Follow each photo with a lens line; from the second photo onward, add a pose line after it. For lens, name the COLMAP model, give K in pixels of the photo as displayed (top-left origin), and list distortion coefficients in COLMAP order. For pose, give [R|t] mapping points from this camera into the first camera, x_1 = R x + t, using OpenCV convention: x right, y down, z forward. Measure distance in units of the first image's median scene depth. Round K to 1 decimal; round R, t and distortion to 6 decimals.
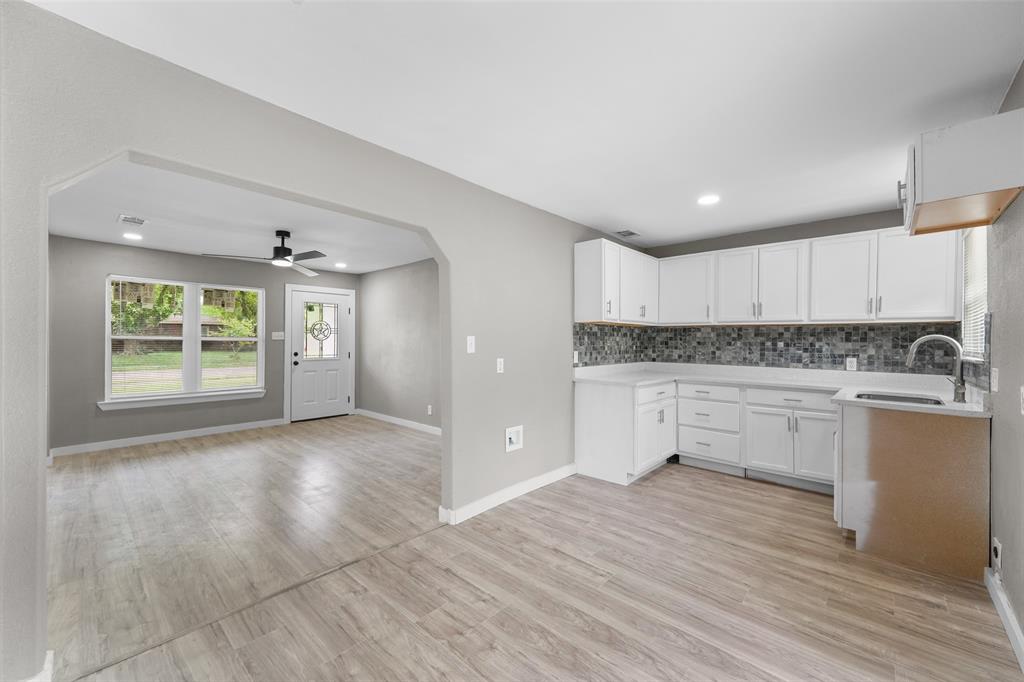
lens RADIAL K [[409.0, 0, 498.8], [0, 409.0, 339.9], [0, 0, 1]] dist [0.001006, -0.000159]
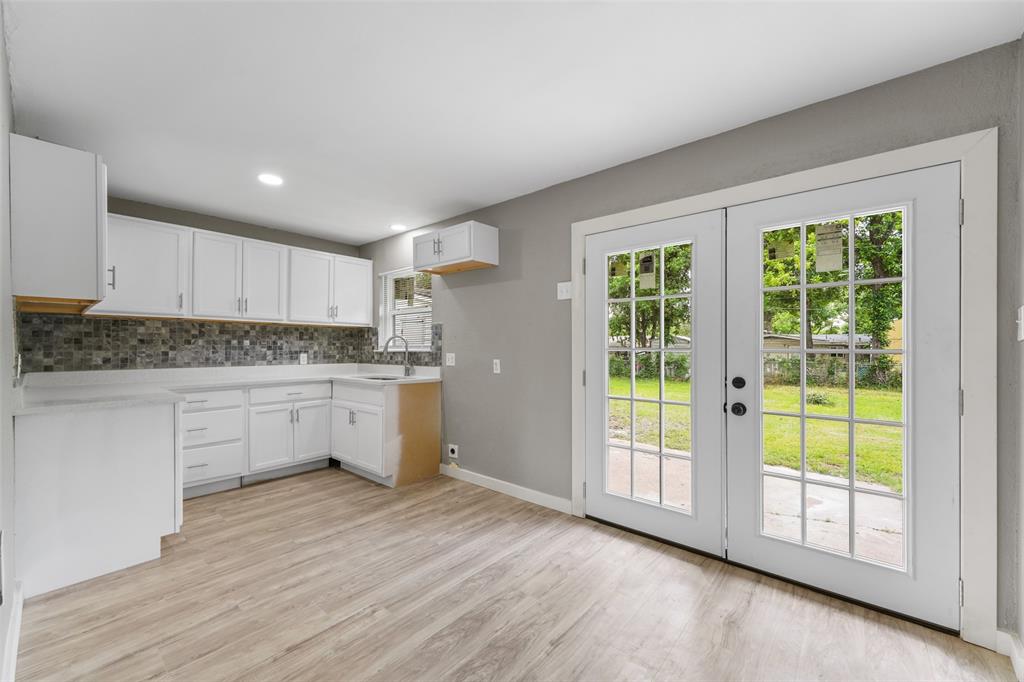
lens RADIAL K [[408.3, 0, 511.8], [0, 408.3, 344.6], [0, 0, 1]] dist [0.000909, -0.000133]
pose [[-0.065210, -0.000634, 0.997871, -0.360024], [-0.001025, 0.999999, 0.000568, 0.015869], [-0.997871, -0.000986, -0.065211, 0.461389]]
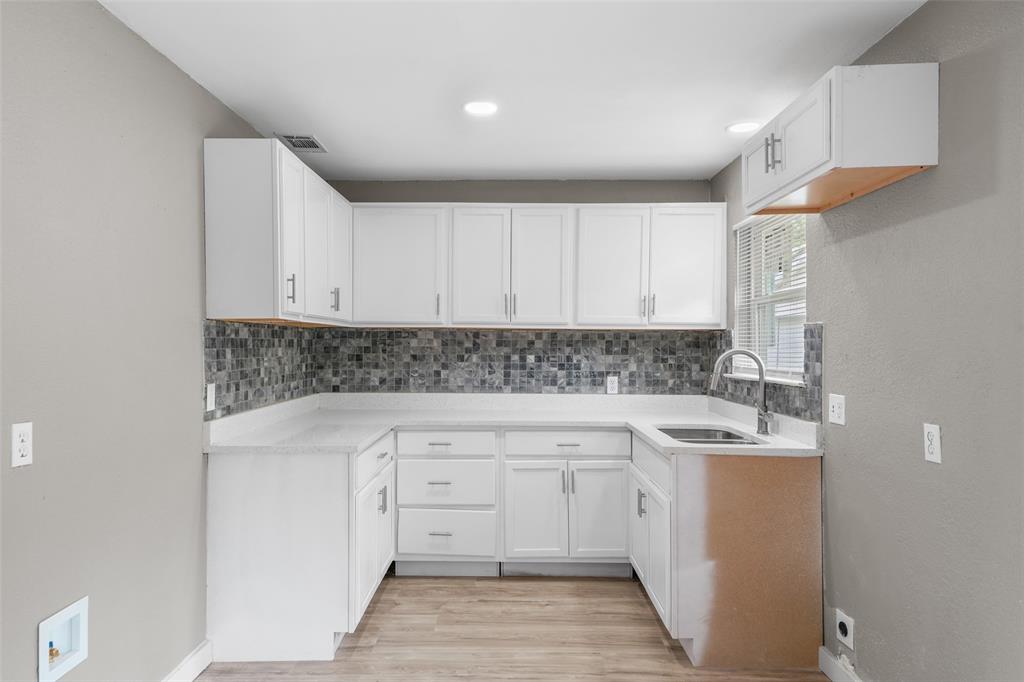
lens RADIAL K [[658.9, 0, 505.7], [0, 658.9, 341.8], [0, 0, 1]] dist [0.050565, -0.001897]
pose [[0.727834, -0.003082, 0.685746, -0.076483], [0.001987, 0.999995, 0.002386, -0.019944], [-0.685750, -0.000374, 0.727837, 0.272852]]
